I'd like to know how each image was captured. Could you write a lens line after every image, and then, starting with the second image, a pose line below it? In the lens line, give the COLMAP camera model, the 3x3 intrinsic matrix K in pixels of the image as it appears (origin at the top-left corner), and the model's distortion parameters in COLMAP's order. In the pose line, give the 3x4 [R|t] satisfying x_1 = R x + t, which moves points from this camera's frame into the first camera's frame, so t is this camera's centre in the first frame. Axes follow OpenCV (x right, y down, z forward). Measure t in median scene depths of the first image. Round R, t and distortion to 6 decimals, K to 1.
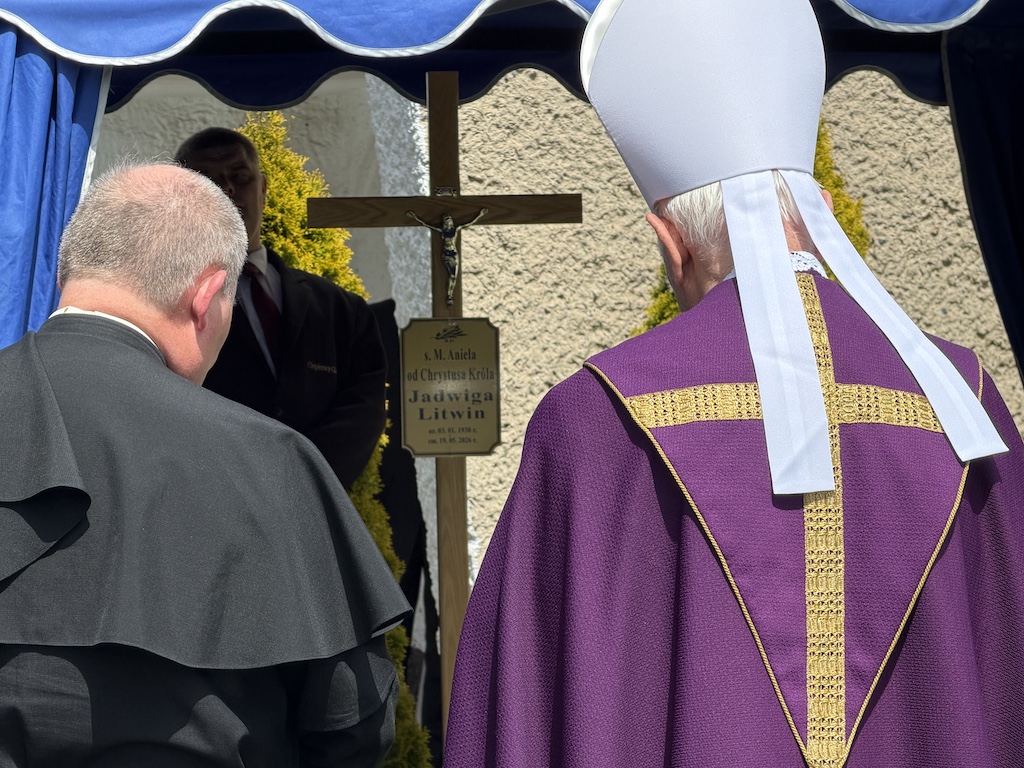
lens RADIAL K [[4080.3, 0, 512.0], [0, 4080.3, 384.0], [0, 0, 1]] dist [-0.037787, 3.094722]
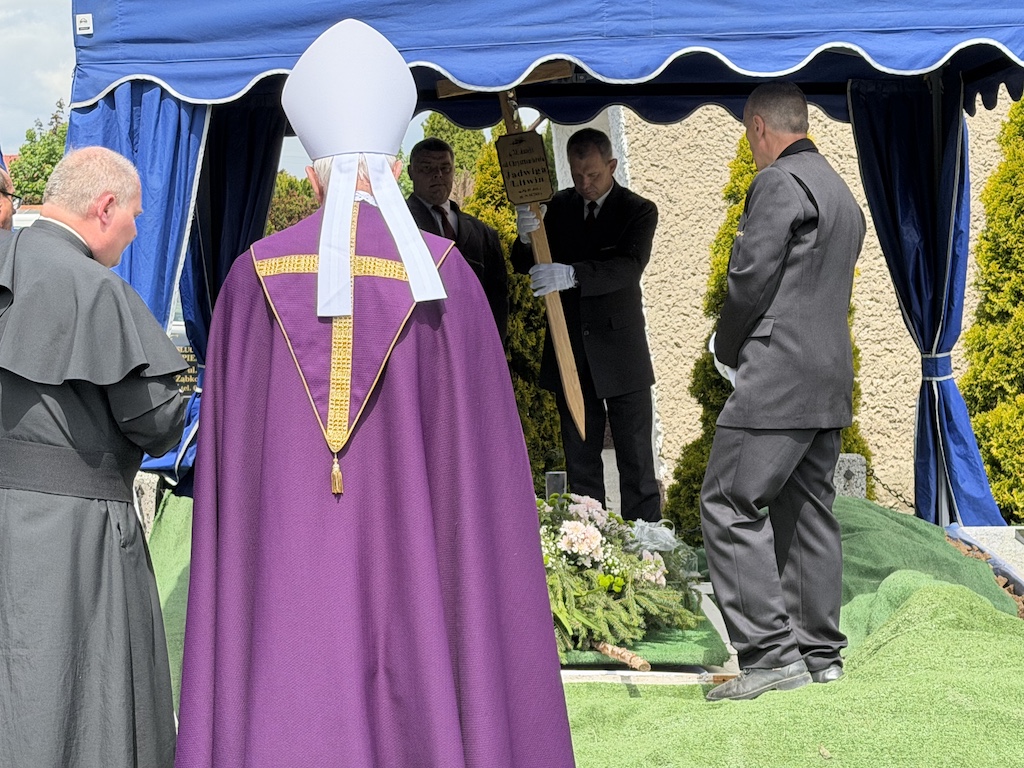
lens RADIAL K [[2225.0, 0, 511.8], [0, 2225.0, 408.3], [0, 0, 1]] dist [0.017035, 0.388199]
pose [[0.974798, 0.019428, -0.222240, 0.157745], [-0.007168, 0.998414, 0.055842, 0.005164], [0.222973, -0.052842, 0.973391, -0.025042]]
